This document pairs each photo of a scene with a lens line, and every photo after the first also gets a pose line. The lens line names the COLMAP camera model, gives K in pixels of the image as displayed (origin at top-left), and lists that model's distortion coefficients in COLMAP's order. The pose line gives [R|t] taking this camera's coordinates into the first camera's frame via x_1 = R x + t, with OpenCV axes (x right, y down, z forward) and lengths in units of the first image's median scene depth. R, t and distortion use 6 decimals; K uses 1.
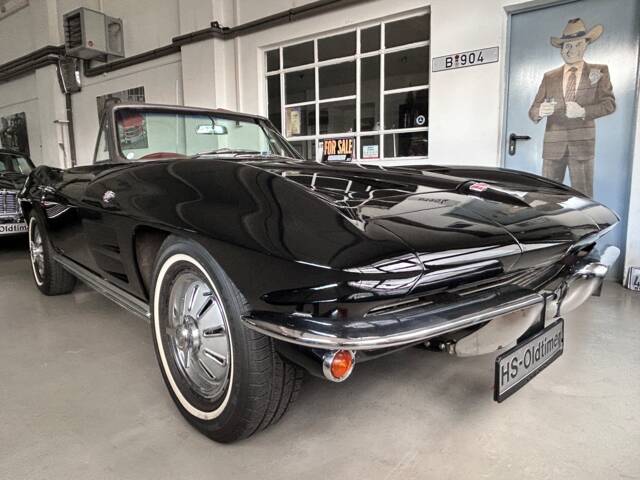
lens RADIAL K [[445.3, 0, 320.0], [0, 445.3, 240.0], [0, 0, 1]] dist [-0.005484, 0.000659]
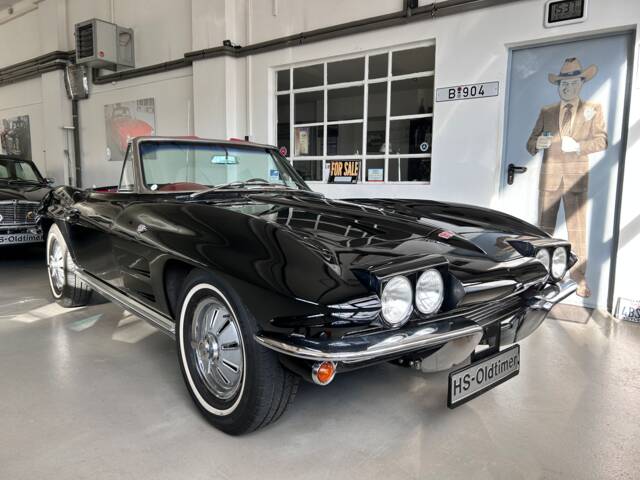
lens RADIAL K [[484.3, 0, 320.9], [0, 484.3, 239.5], [0, 0, 1]] dist [0.036728, -0.035020]
pose [[0.999474, 0.027454, -0.017275, 0.013494], [-0.027793, 0.999419, -0.019744, -0.028565], [0.016722, 0.020214, 0.999656, -0.143502]]
